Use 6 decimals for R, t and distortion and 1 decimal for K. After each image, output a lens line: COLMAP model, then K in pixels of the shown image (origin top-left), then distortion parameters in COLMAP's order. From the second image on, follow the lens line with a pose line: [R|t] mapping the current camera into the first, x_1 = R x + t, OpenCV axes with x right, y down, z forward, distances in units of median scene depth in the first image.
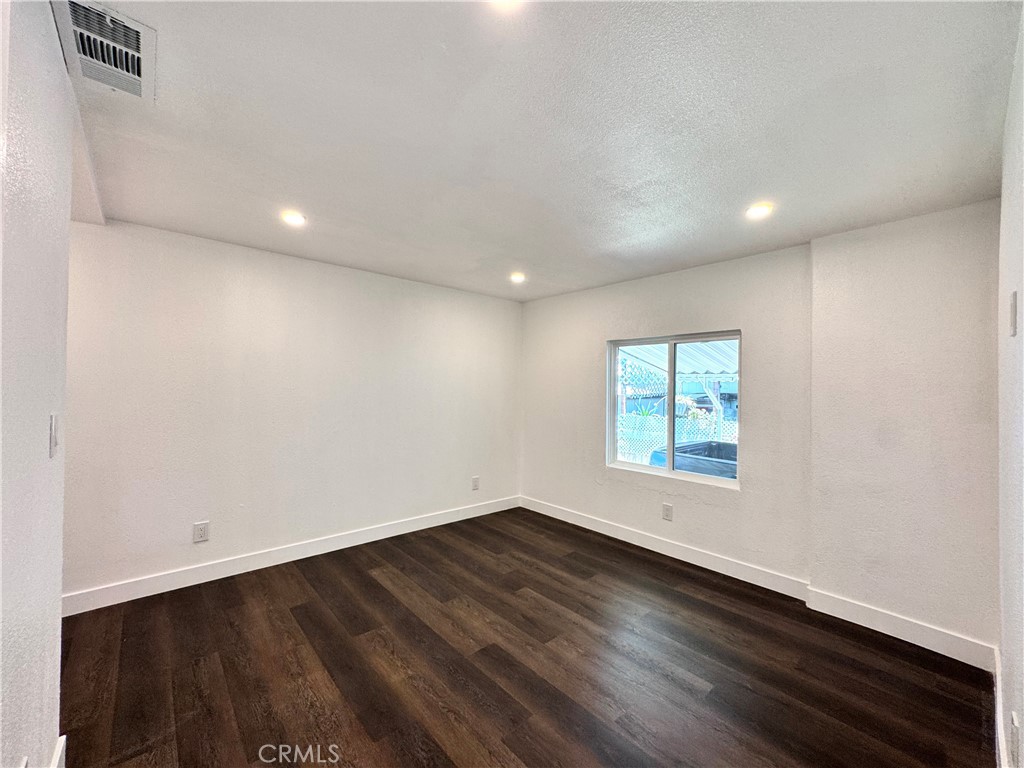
lens RADIAL K [[409.2, 0, 510.1], [0, 409.2, 384.1], [0, 0, 1]] dist [-0.002584, 0.000599]
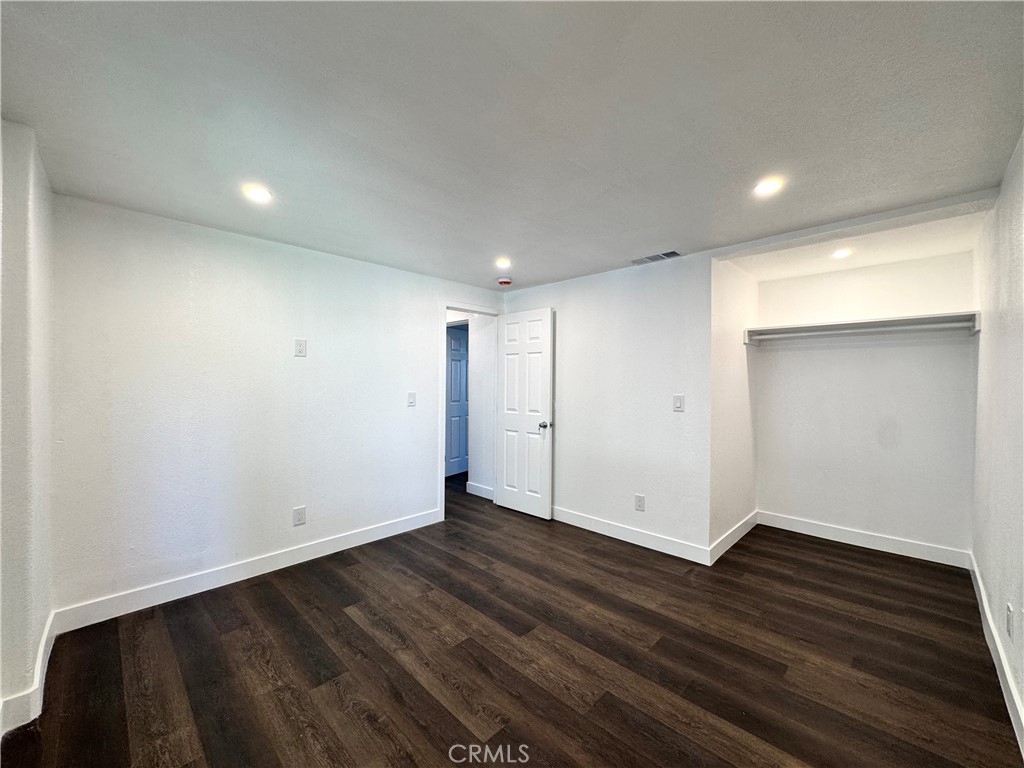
lens RADIAL K [[409.2, 0, 512.1], [0, 409.2, 383.9], [0, 0, 1]] dist [-0.002584, 0.000599]
pose [[-0.997317, -0.019867, -0.070460, 0.053762], [-0.019145, 0.999757, -0.010908, 0.025431], [0.070660, -0.009530, -0.997455, 1.698217]]
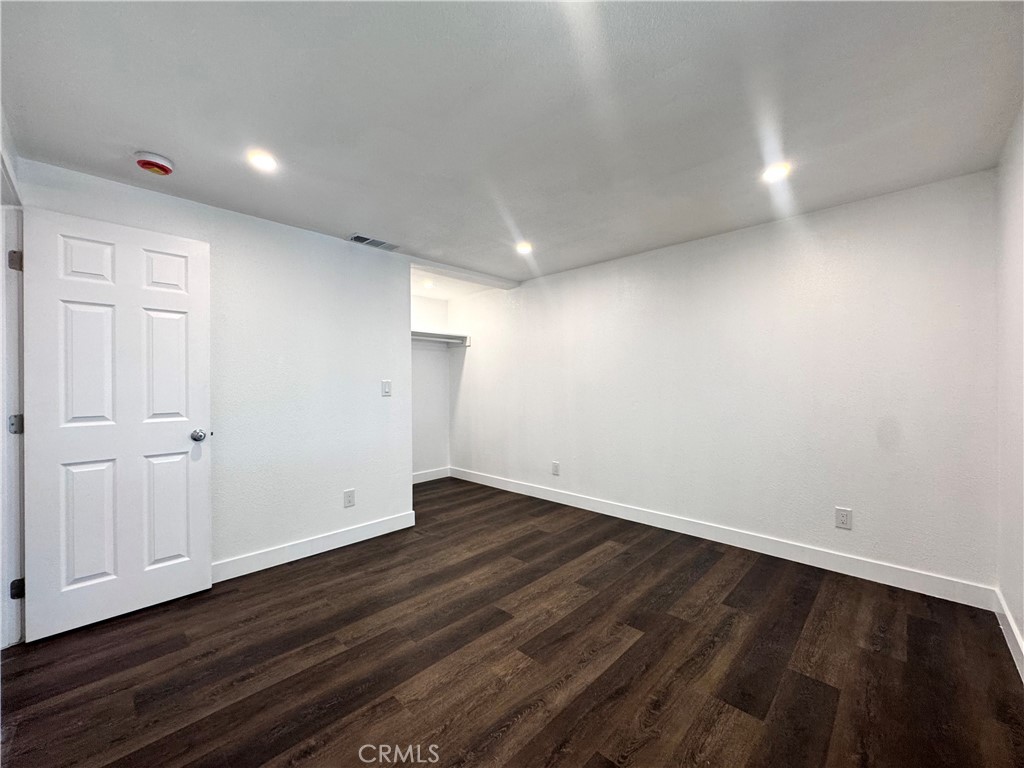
lens RADIAL K [[409.2, 0, 513.7], [0, 409.2, 384.4], [0, 0, 1]] dist [-0.002584, 0.000599]
pose [[0.078218, -0.012189, -0.996862, 0.810570], [0.019315, 0.999756, -0.010709, 0.070284], [0.996749, -0.018417, 0.078434, 0.792730]]
